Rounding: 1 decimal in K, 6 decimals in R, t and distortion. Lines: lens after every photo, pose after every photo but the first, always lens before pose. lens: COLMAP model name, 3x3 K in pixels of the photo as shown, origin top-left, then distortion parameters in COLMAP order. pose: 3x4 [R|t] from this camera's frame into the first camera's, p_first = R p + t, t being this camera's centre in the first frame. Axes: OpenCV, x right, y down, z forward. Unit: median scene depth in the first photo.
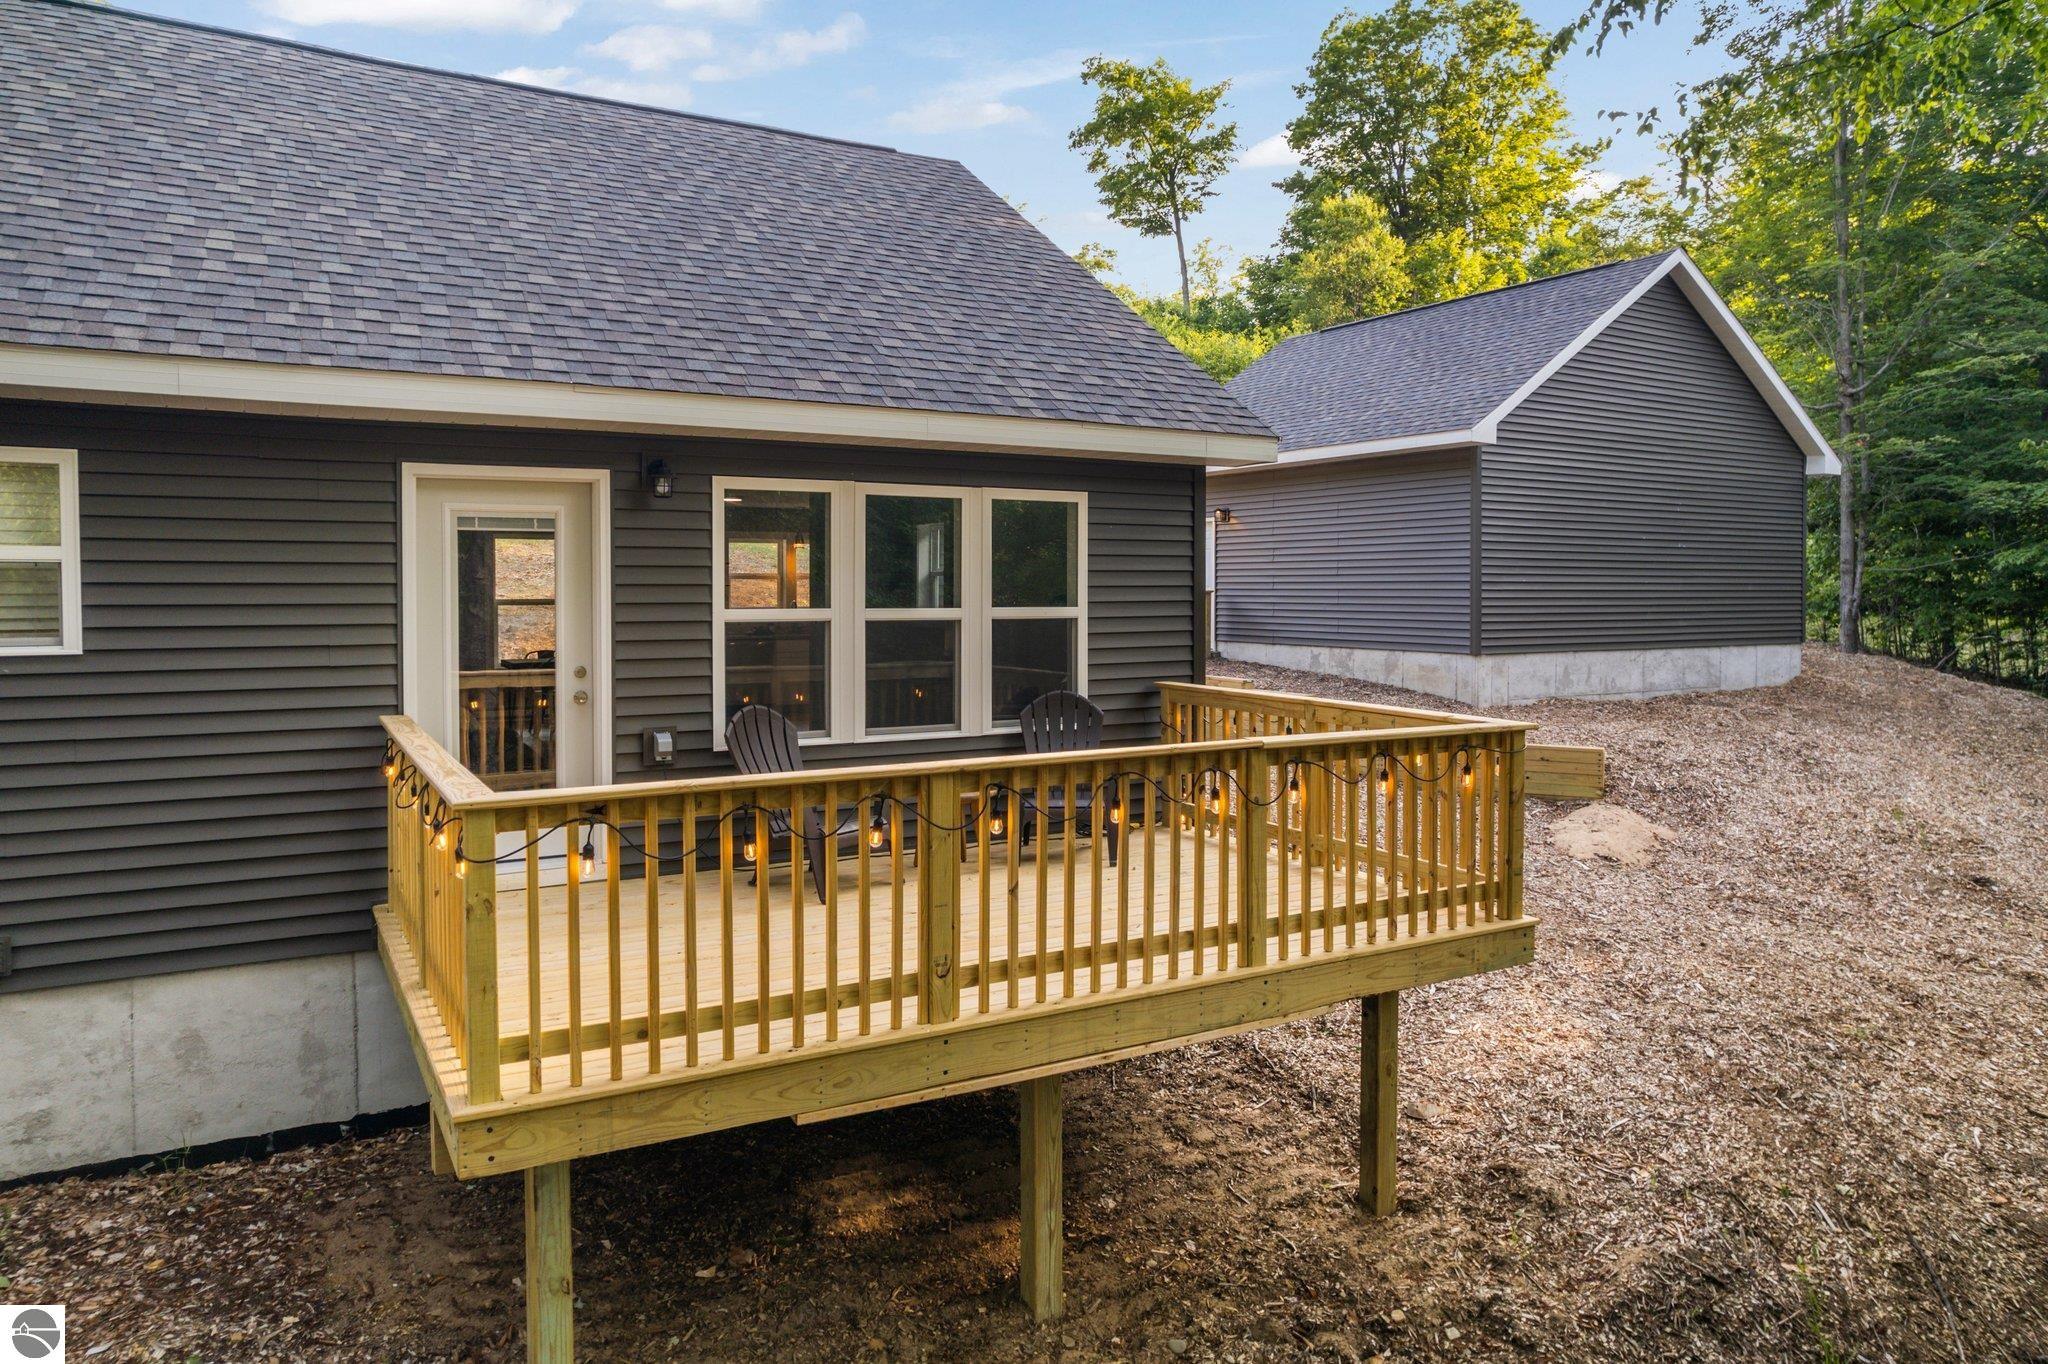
lens RADIAL K [[1320.8, 0, 1024.0], [0, 1320.8, 682.0], [0, 0, 1]] dist [-0.059255, 0.055452]
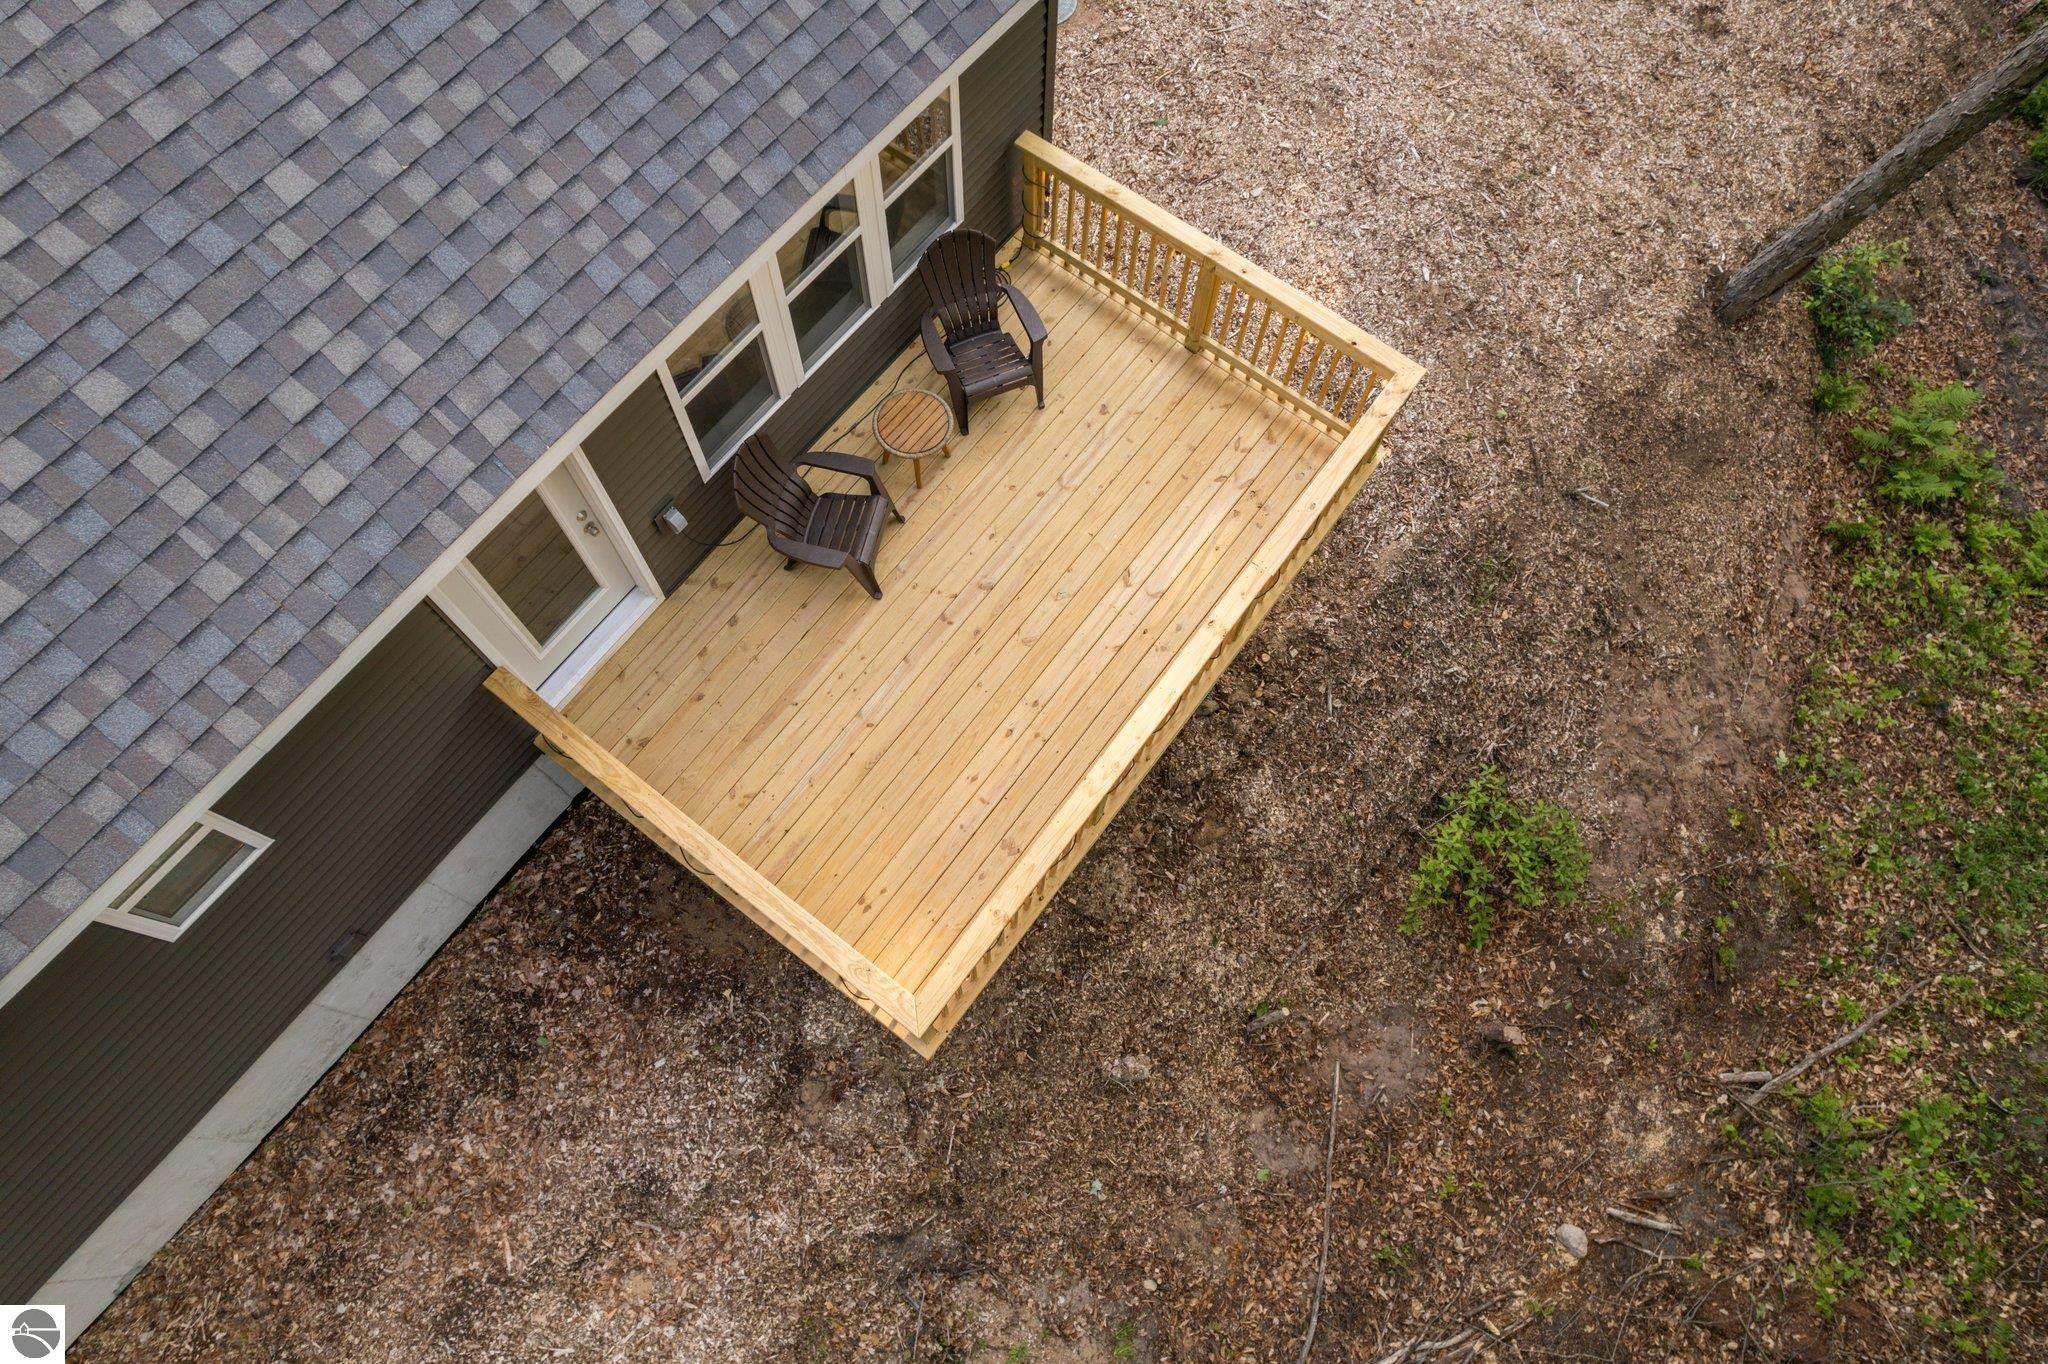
lens RADIAL K [[1320.8, 0, 1024.0], [0, 1320.8, 682.0], [0, 0, 1]] dist [-0.059255, 0.055452]
pose [[0.921304, -0.357808, 0.152222, -0.259072], [-0.006245, 0.377807, 0.925863, -1.025668], [-0.388792, -0.853953, 0.345841, 0.478847]]
